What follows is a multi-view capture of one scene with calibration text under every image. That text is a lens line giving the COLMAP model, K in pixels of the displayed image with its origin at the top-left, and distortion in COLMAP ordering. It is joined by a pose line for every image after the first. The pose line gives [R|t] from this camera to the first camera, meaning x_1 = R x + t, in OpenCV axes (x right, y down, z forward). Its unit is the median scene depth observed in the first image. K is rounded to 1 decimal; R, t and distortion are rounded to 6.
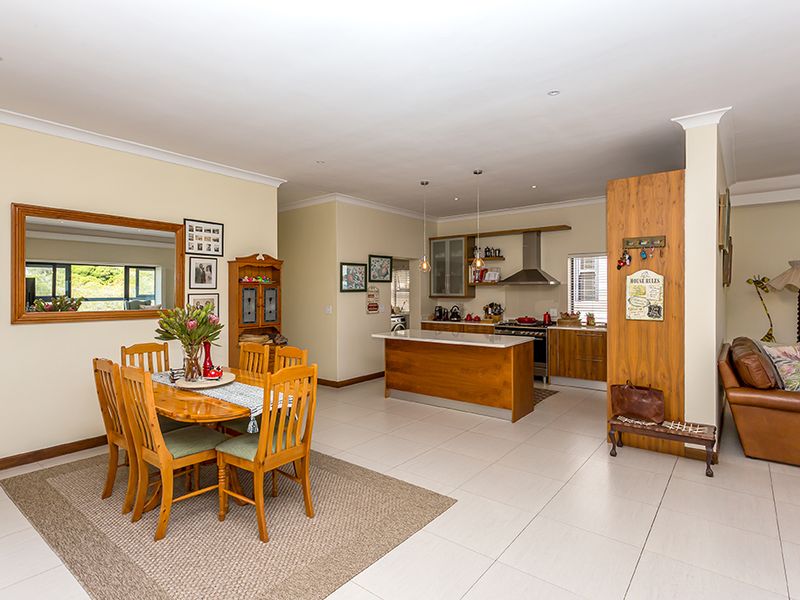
lens RADIAL K [[426.2, 0, 398.0], [0, 426.2, 293.8], [0, 0, 1]] dist [0.002870, 0.001245]
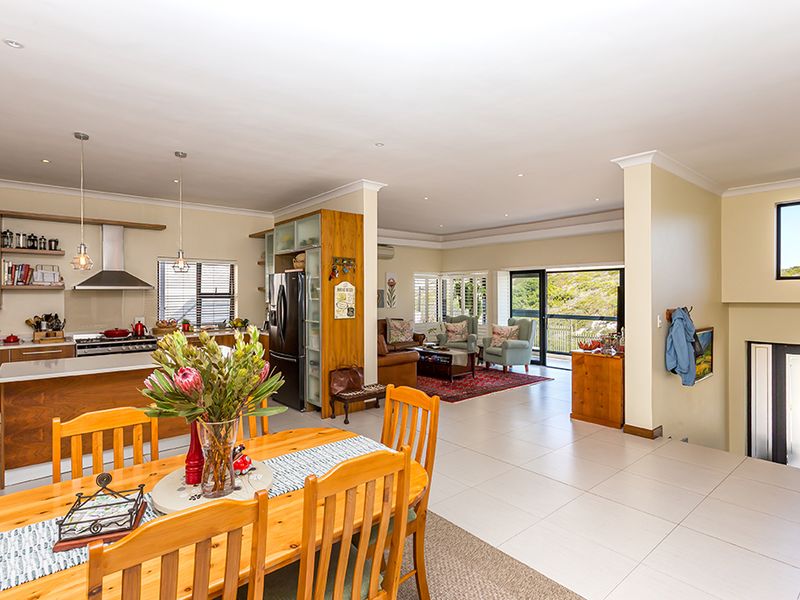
lens RADIAL K [[426.2, 0, 398.0], [0, 426.2, 293.8], [0, 0, 1]] dist [0.002870, 0.001245]
pose [[0.195508, -0.000680, 0.980702, -0.702766], [0.008153, 0.999966, -0.000932, -0.014474], [-0.980668, 0.008178, 0.195507, 0.558630]]
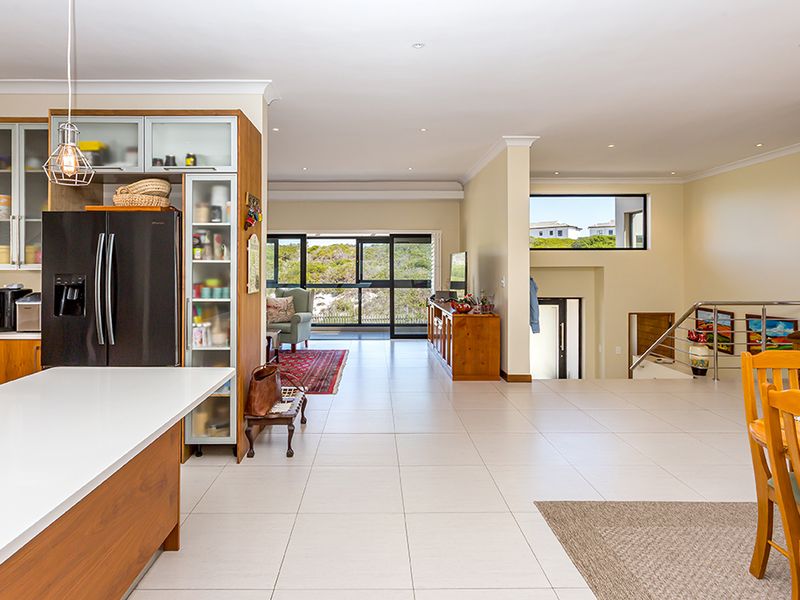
lens RADIAL K [[453.8, 0, 376.5], [0, 453.8, 261.1], [0, 0, 1]] dist [0.001642, 0.000717]
pose [[-0.630019, 0.006181, 0.776555, -0.275648], [0.003877, 0.999981, -0.004815, 0.003350], [-0.776570, -0.000023, -0.630031, 1.353959]]
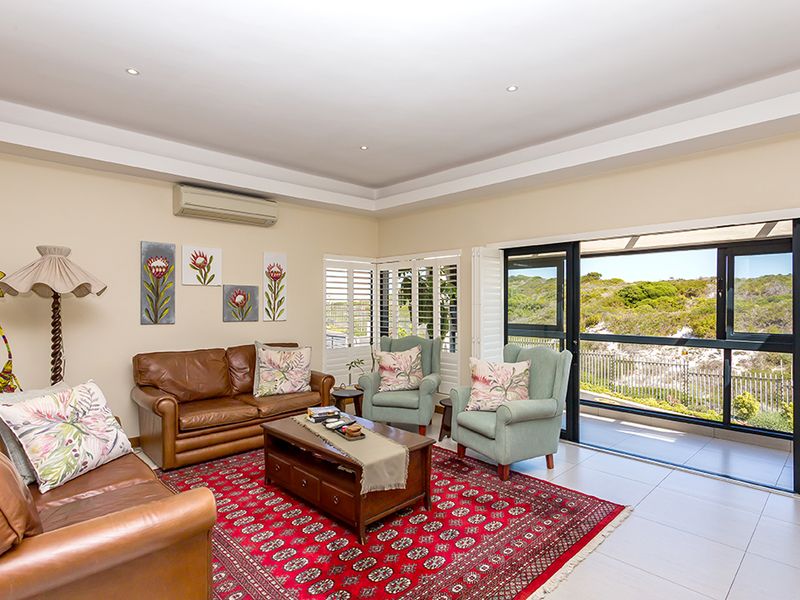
lens RADIAL K [[435.8, 0, 396.6], [0, 435.8, 303.1], [0, 0, 1]] dist [0.001963, 0.000572]
pose [[0.122604, -0.000737, 0.992455, 0.483281], [0.006324, 0.999980, -0.000038, 0.012000], [-0.992436, 0.006281, 0.122606, 0.560403]]
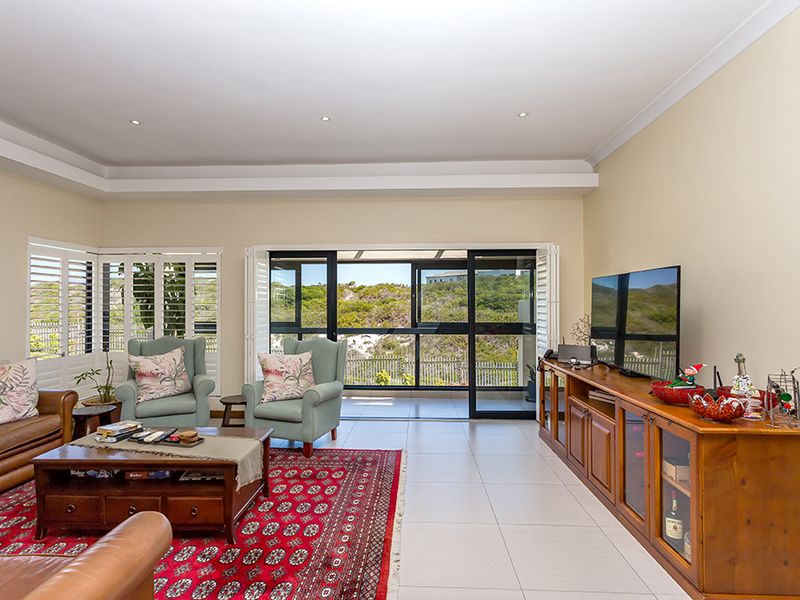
lens RADIAL K [[426.2, 0, 398.0], [0, 426.2, 293.8], [0, 0, 1]] dist [0.002870, 0.001245]
pose [[-0.589514, 0.019966, 0.807512, 0.469786], [0.005477, 0.999770, -0.020721, 0.019785], [-0.807740, -0.007792, -0.589487, 0.858636]]
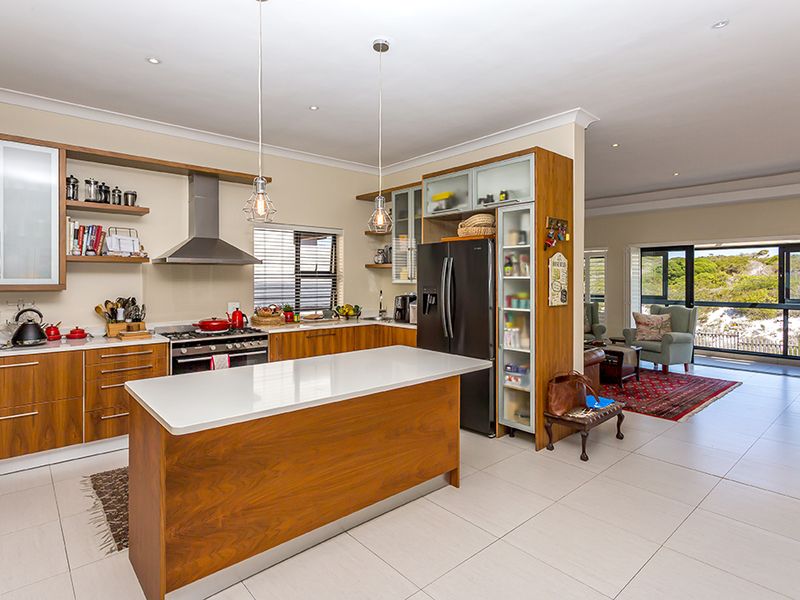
lens RADIAL K [[438.9, 0, 396.0], [0, 438.9, 278.1], [0, 0, 1]] dist [0.002872, 0.001095]
pose [[0.176523, 0.001654, 0.984295, -0.438665], [0.004731, 0.999986, -0.002529, 0.001389], [-0.984285, 0.005103, 0.176513, 1.159575]]
